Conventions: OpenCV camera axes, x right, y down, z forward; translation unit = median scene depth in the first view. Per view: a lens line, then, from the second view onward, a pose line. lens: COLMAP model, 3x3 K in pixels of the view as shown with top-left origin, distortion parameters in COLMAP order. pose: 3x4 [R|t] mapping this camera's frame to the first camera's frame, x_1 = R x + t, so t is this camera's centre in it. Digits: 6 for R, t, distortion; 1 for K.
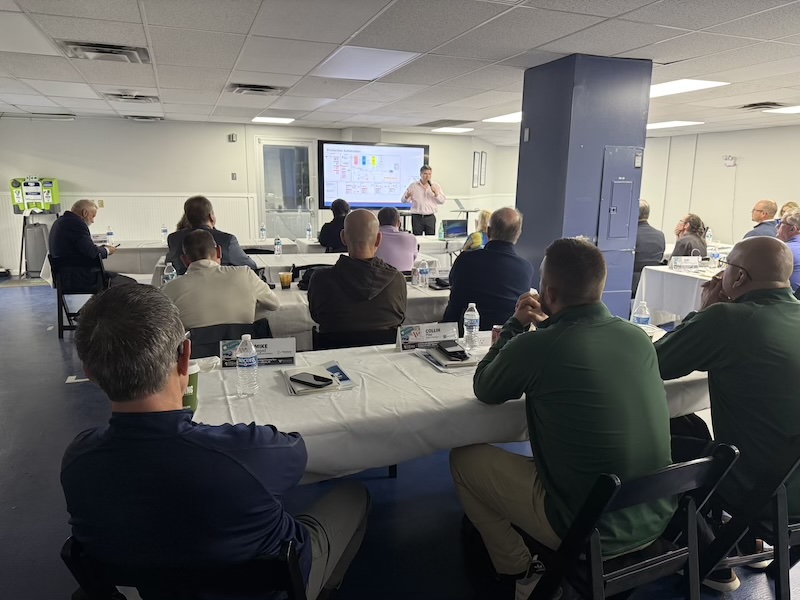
lens RADIAL K [[575.6, 0, 400.0], [0, 575.6, 300.0], [0, 0, 1]] dist [0.065345, -0.087479]
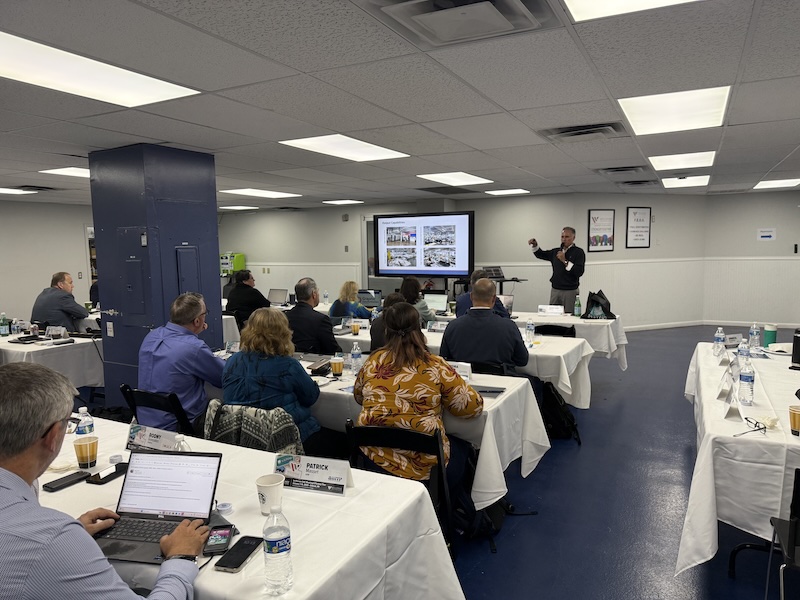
lens RADIAL K [[551.7, 0, 400.0], [0, 551.7, 300.0], [0, 0, 1]] dist [0.000133, -0.062734]
pose [[0.657888, 0.049124, -0.751512, 0.705289], [-0.123811, 0.991348, -0.043585, -0.075313], [0.742869, 0.121720, 0.658278, 0.360955]]
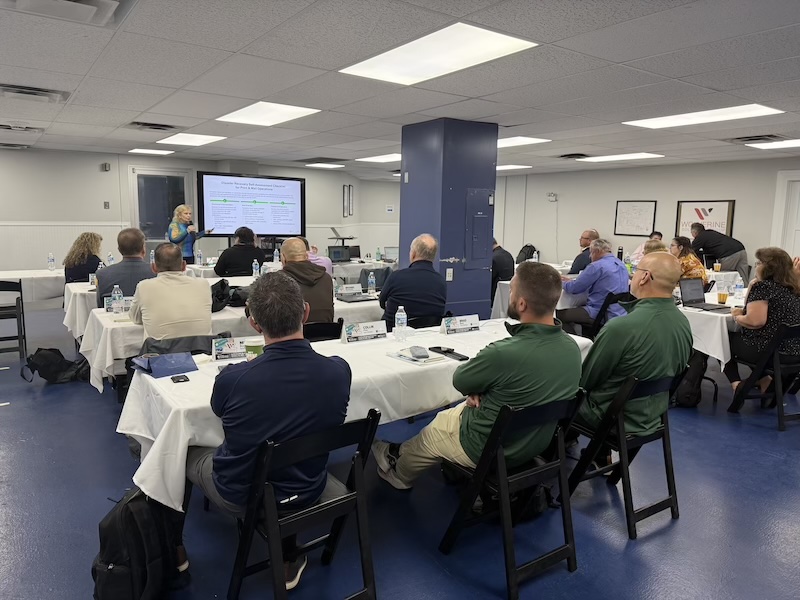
lens RADIAL K [[573.6, 0, 399.3], [0, 573.6, 304.6], [0, 0, 1]] dist [0.057489, -0.073360]
pose [[0.966991, -0.034501, 0.252466, -0.061496], [0.043898, 0.998534, -0.031682, 0.012393], [-0.251003, 0.041719, 0.967087, -0.089903]]
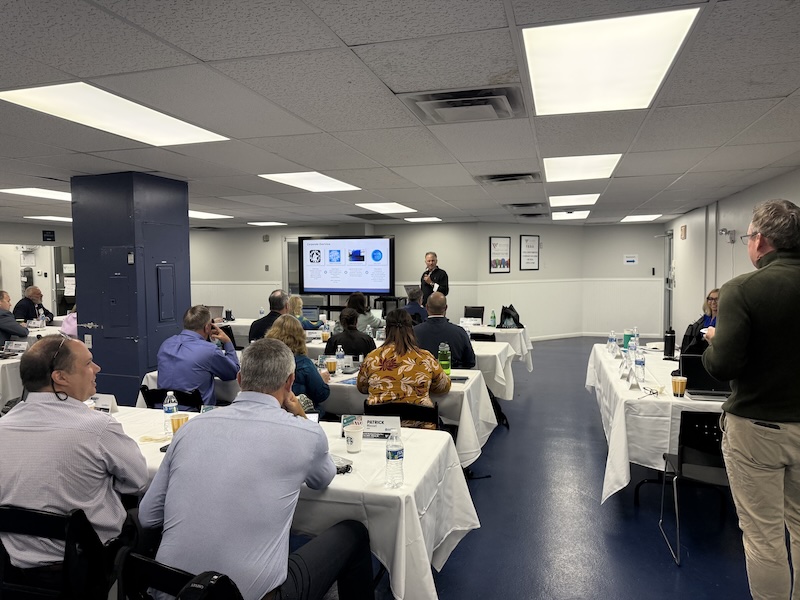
lens RADIAL K [[547.7, 0, 400.0], [0, 547.7, 300.0], [0, 0, 1]] dist [0.003300, -0.139977]
pose [[0.799073, 0.020885, -0.600872, 0.711886], [-0.103078, 0.989358, -0.102691, -0.054654], [0.592333, 0.143994, 0.792722, 0.250038]]
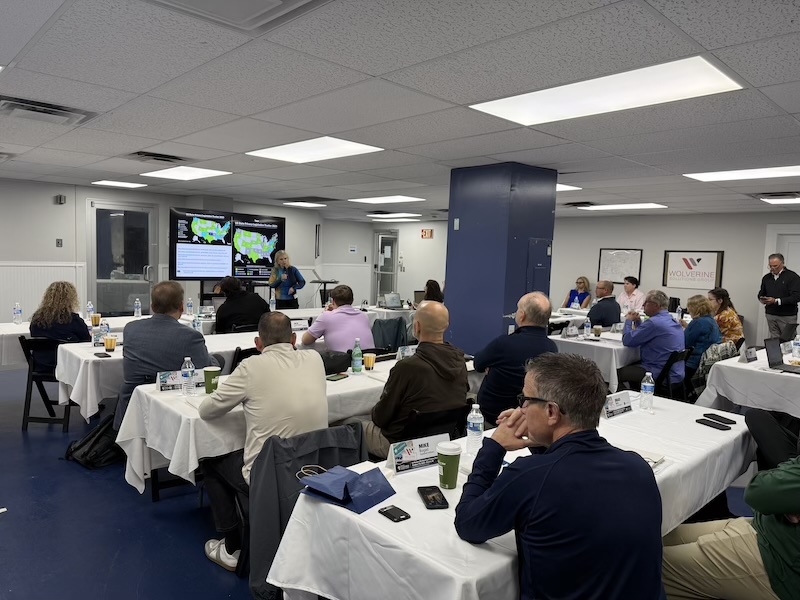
lens RADIAL K [[573.6, 0, 399.3], [0, 573.6, 304.6], [0, 0, 1]] dist [0.057489, -0.073360]
pose [[0.918596, -0.013931, 0.394953, -0.174730], [0.052662, 0.994781, -0.087394, -0.020412], [-0.391674, 0.101079, 0.914535, 0.021279]]
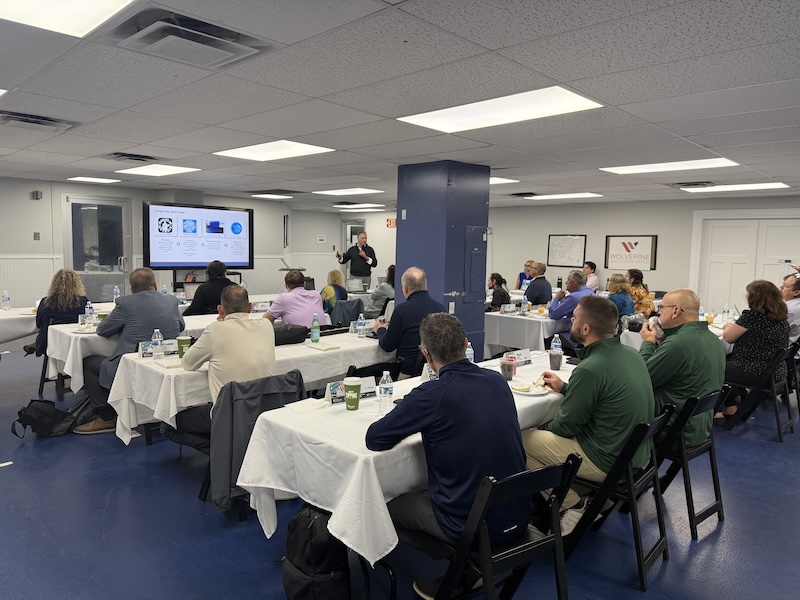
lens RADIAL K [[575.6, 0, 400.0], [0, 575.6, 300.0], [0, 0, 1]] dist [0.065345, -0.087479]
pose [[0.900541, -0.035127, 0.433349, -0.184476], [0.074733, 0.994402, -0.074697, -0.002167], [-0.428300, 0.099653, 0.898125, -0.061558]]
